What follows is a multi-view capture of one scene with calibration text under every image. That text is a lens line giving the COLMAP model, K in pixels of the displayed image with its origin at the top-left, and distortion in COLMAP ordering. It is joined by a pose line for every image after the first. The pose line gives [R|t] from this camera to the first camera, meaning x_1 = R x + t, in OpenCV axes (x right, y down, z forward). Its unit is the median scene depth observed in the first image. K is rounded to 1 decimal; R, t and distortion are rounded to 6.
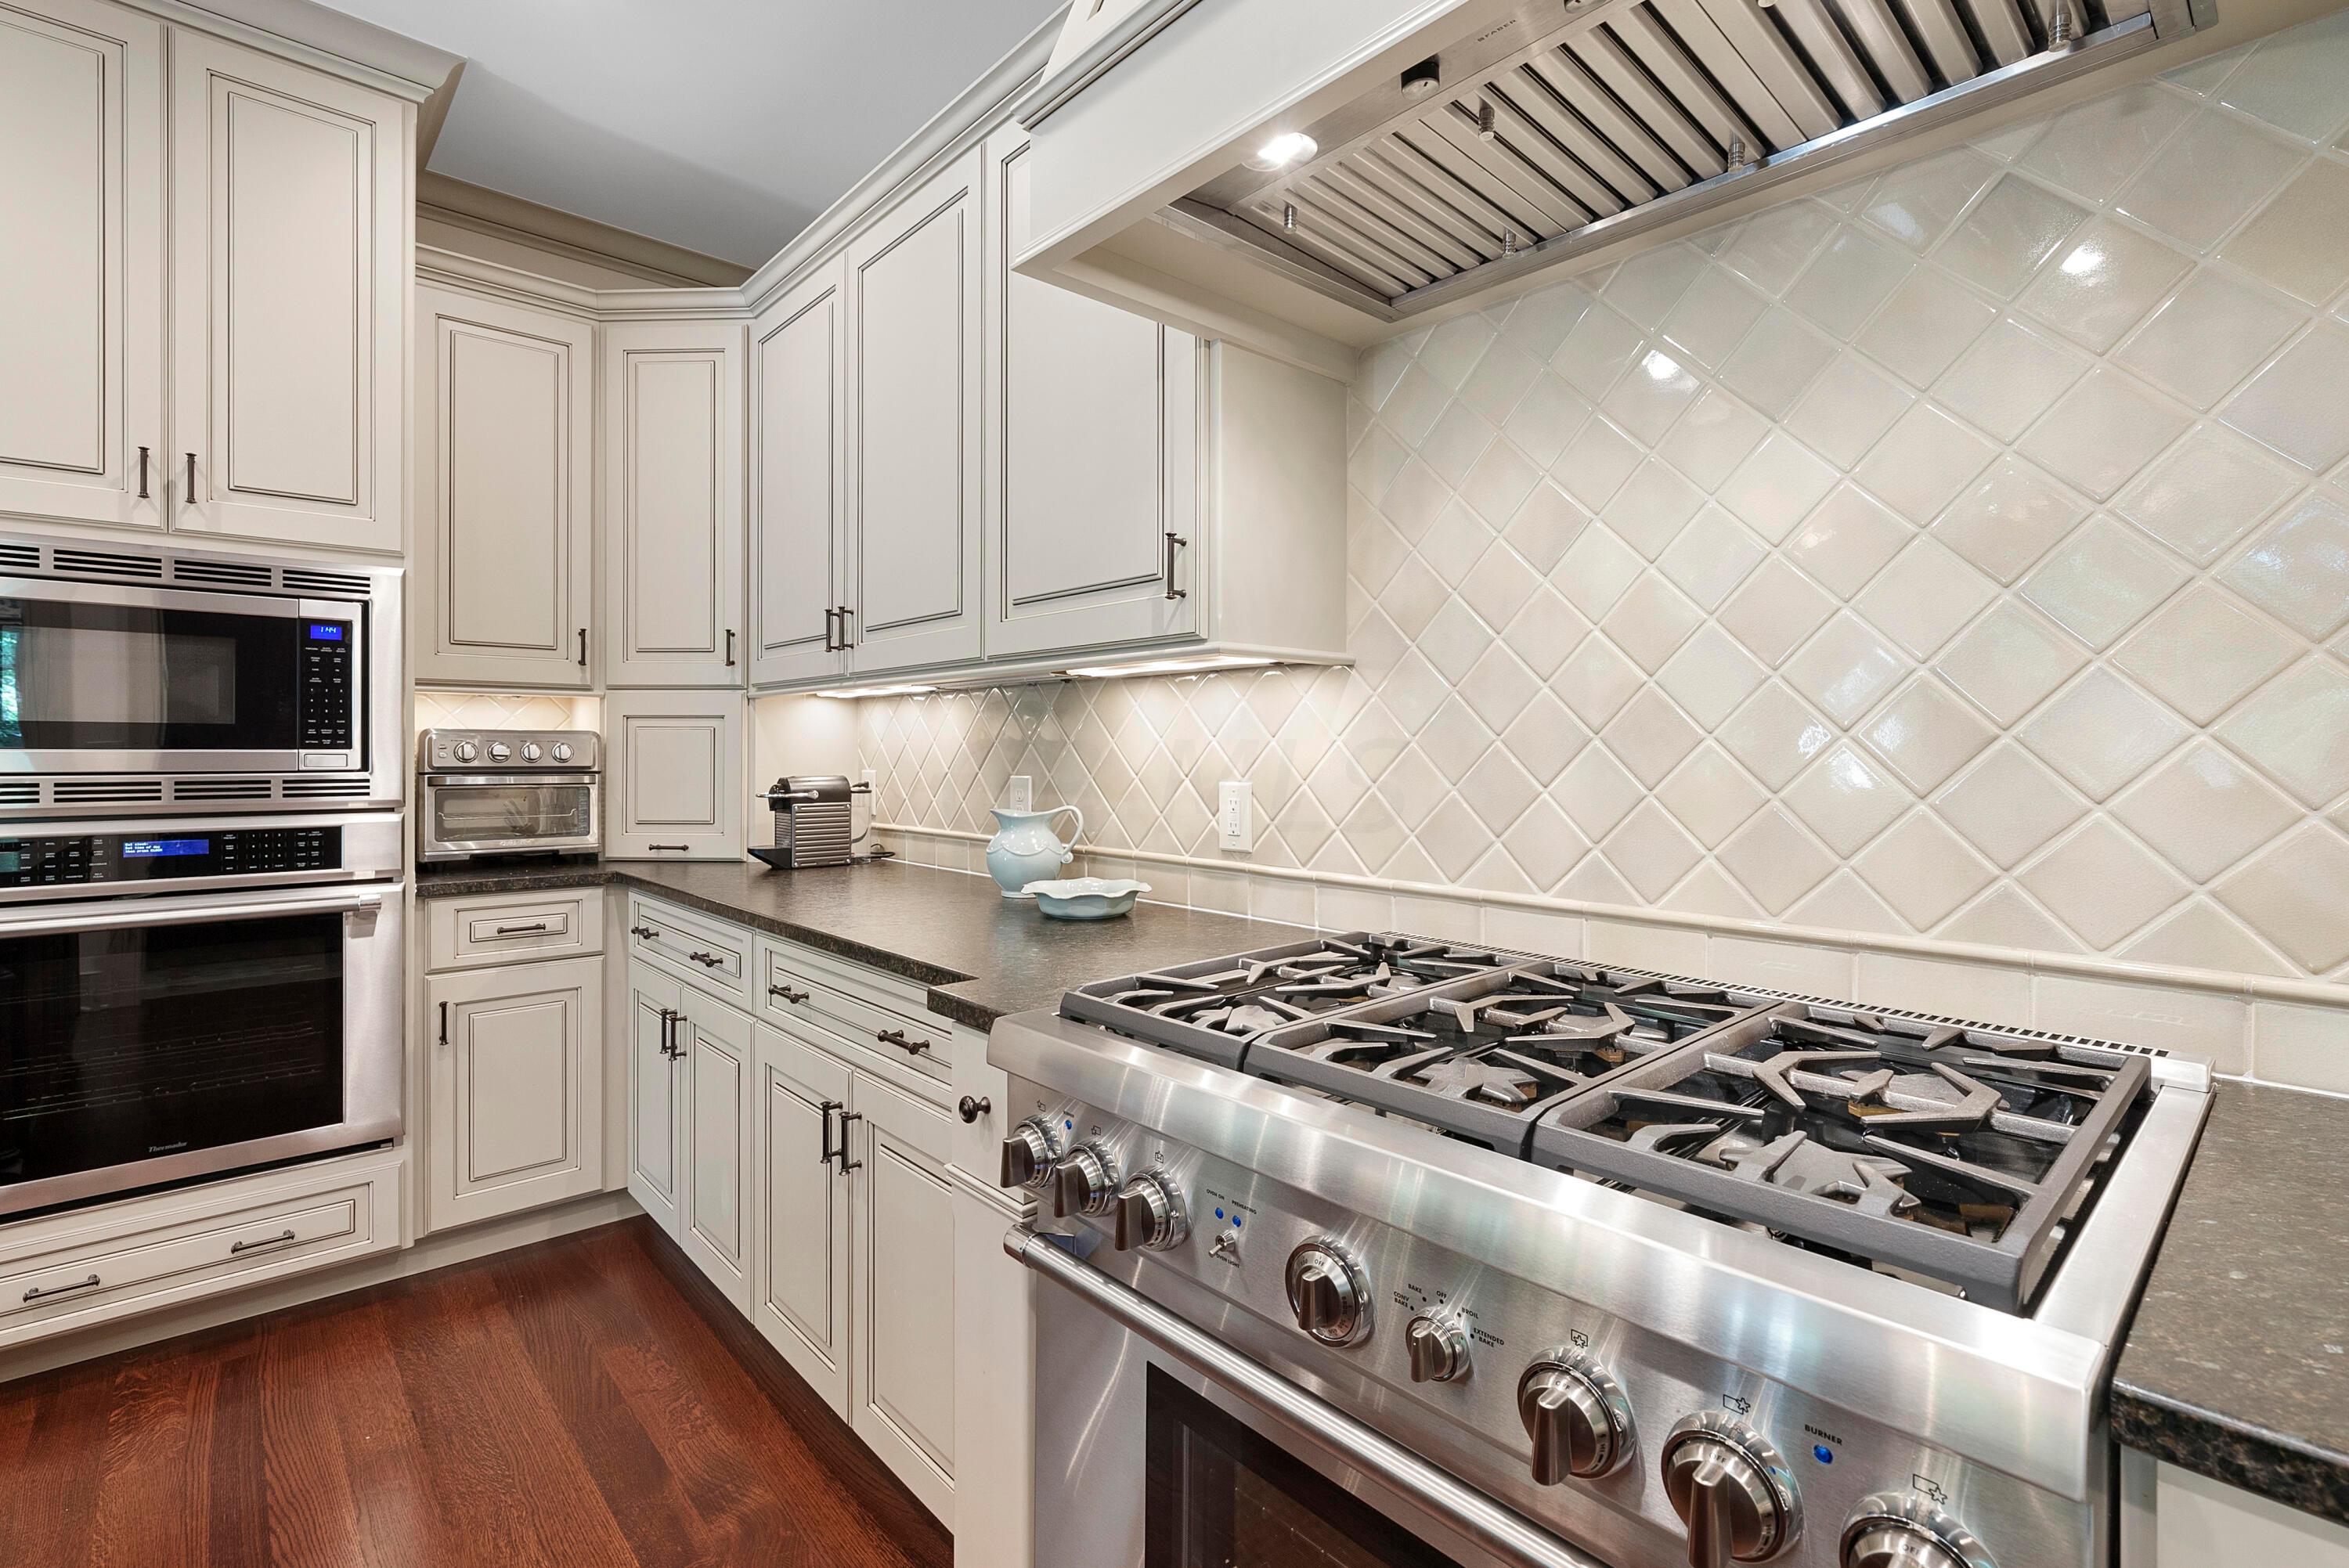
lens RADIAL K [[1057.4, 0, 1173.2], [0, 1057.4, 746.9], [0, 0, 1]] dist [-0.000654, 0.000035]
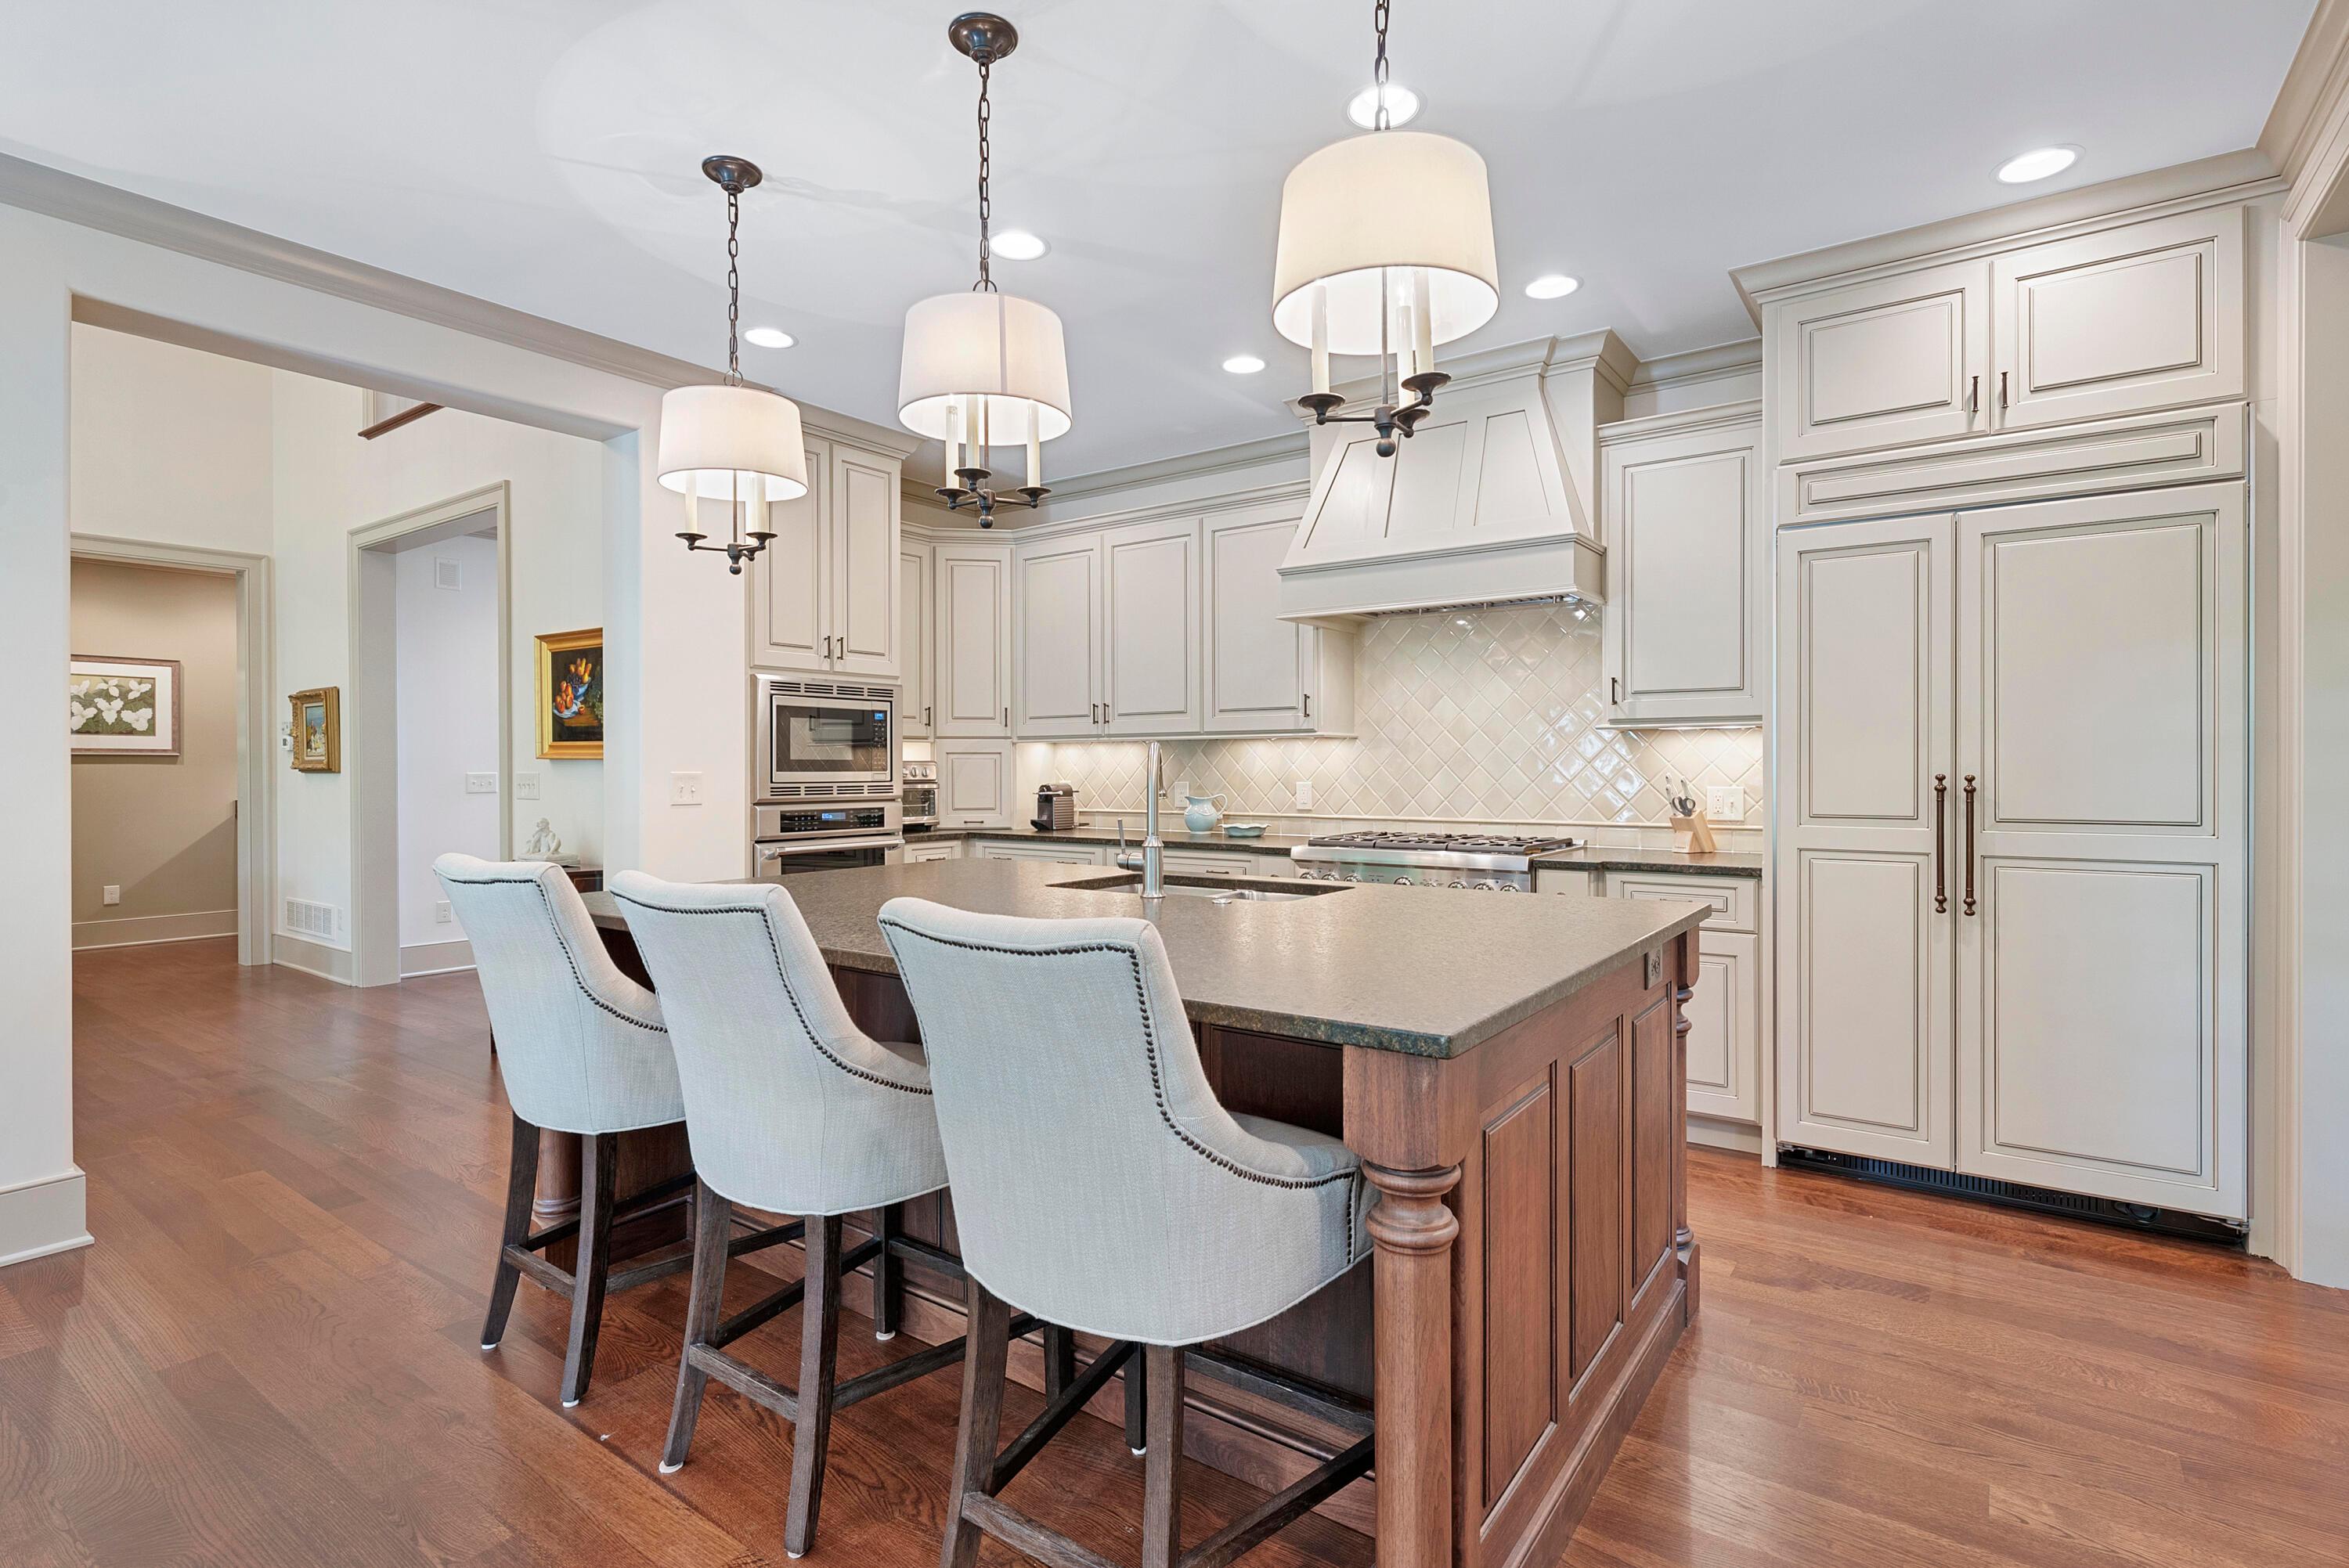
lens RADIAL K [[1133.4, 0, 1166.0], [0, 1133.4, 770.5], [0, 0, 1]] dist [0.000613, -0.000096]
pose [[0.980078, -0.005357, 0.198543, -0.741291], [0.003891, 0.999962, 0.007771, -0.015633], [-0.198577, -0.006843, 0.980061, -1.461728]]
